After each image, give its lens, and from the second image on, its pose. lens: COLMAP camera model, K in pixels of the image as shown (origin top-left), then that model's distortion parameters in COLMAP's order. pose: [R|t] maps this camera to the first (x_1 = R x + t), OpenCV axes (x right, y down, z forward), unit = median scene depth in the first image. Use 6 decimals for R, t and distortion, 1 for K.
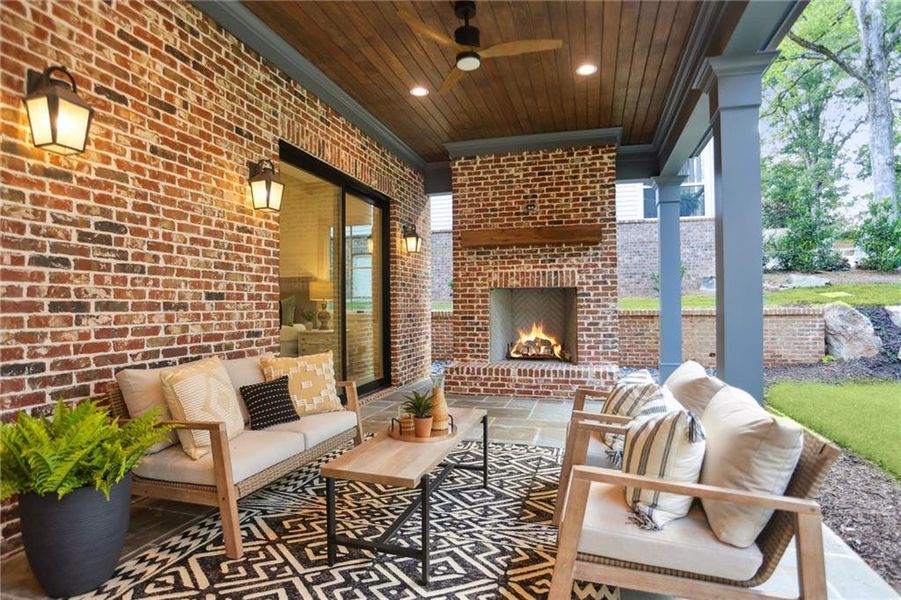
lens RADIAL K [[444.6, 0, 477.4], [0, 444.6, 294.7], [0, 0, 1]] dist [-0.032245, 0.004285]
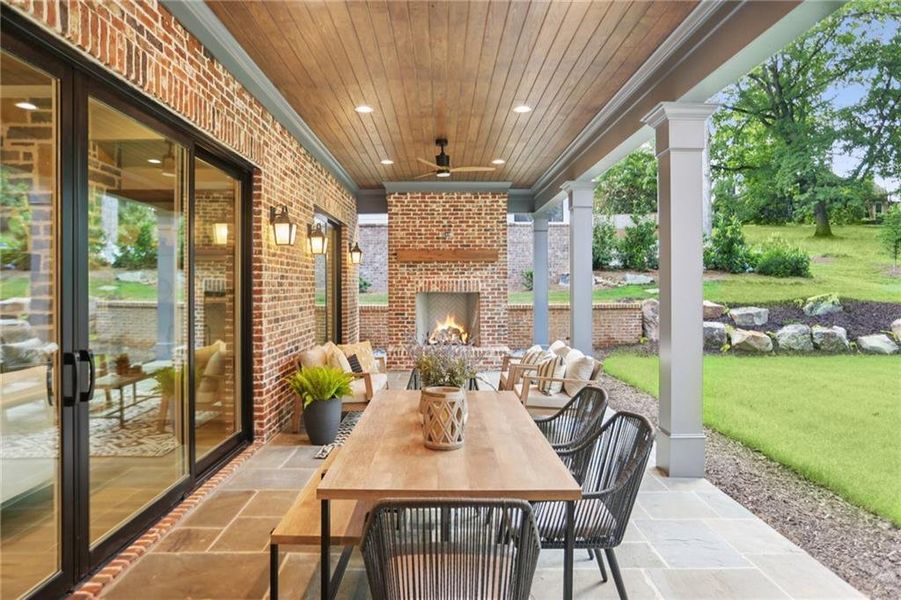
lens RADIAL K [[502.3, 0, 441.0], [0, 502.3, 281.5], [0, 0, 1]] dist [-0.008356, -0.001760]
pose [[0.970927, 0.005030, 0.239322, -0.310301], [-0.007791, 0.999914, 0.010591, -0.074485], [-0.239248, -0.012148, 0.970883, -0.581540]]
